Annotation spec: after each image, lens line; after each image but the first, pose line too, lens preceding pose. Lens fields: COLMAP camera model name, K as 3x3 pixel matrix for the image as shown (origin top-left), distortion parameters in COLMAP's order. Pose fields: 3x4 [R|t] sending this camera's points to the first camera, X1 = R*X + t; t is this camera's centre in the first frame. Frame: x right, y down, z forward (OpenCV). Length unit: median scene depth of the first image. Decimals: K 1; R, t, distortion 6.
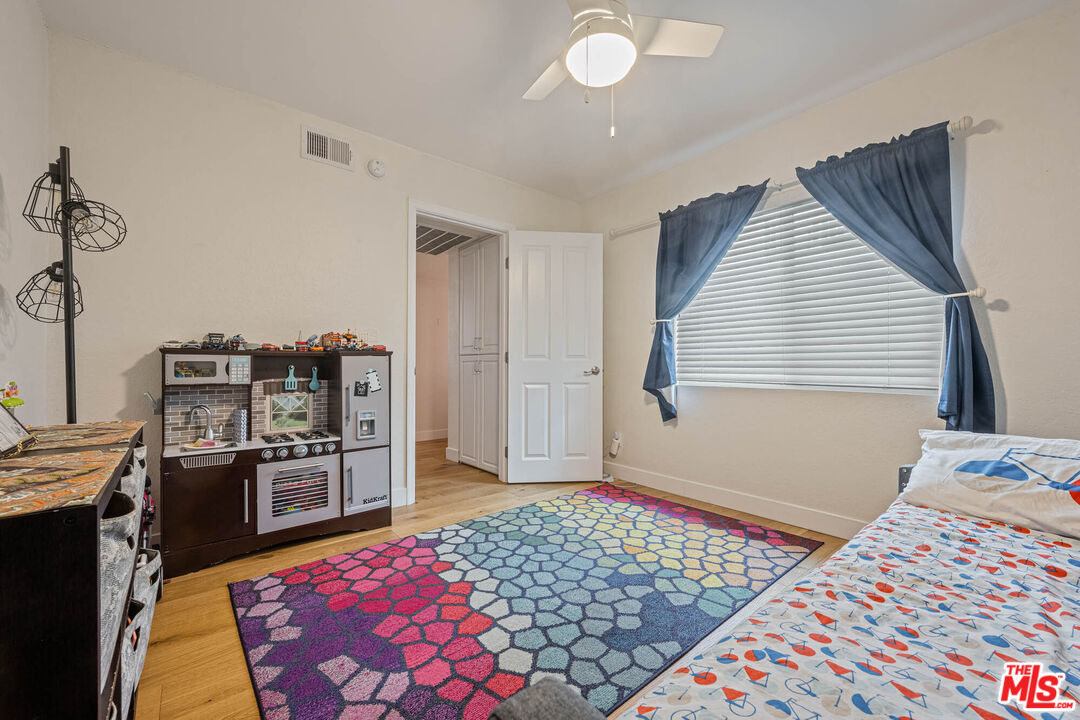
lens RADIAL K [[427.0, 0, 539.5], [0, 427.0, 367.0], [0, 0, 1]] dist [0.001627, 0.000028]
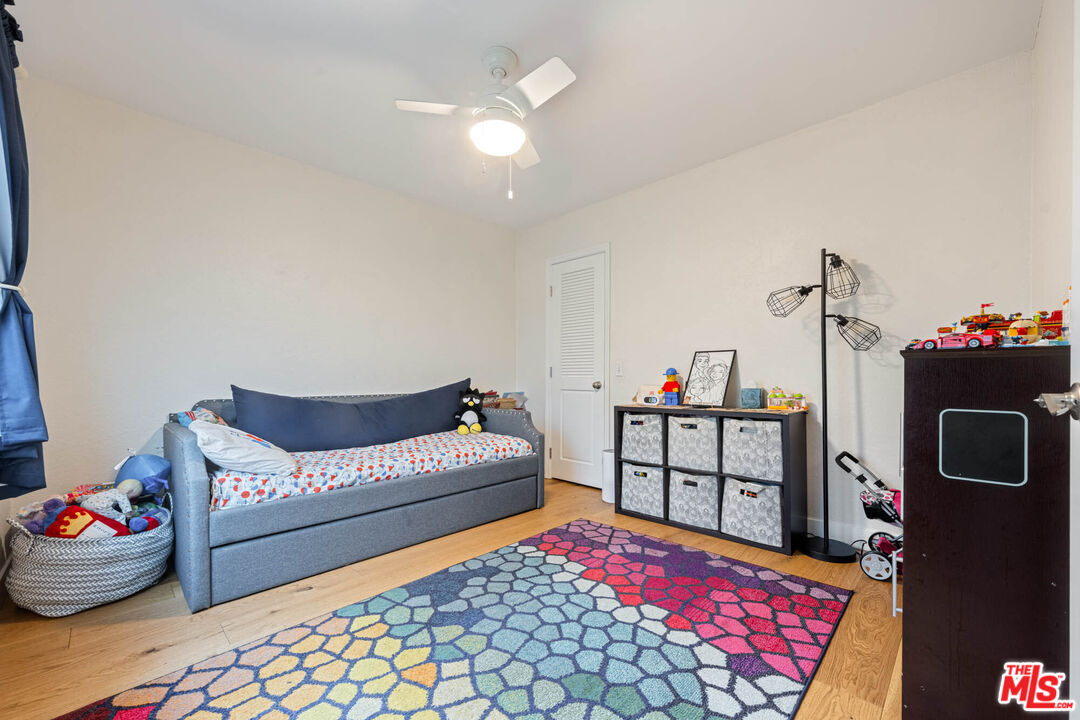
lens RADIAL K [[470.1, 0, 541.2], [0, 470.1, 368.9], [0, 0, 1]] dist [0.009639, 0.000407]
pose [[-0.993974, -0.000015, -0.109614, 0.144279], [0.001614, 0.999890, -0.014776, -0.012162], [0.109602, -0.014864, -0.993864, 2.026906]]
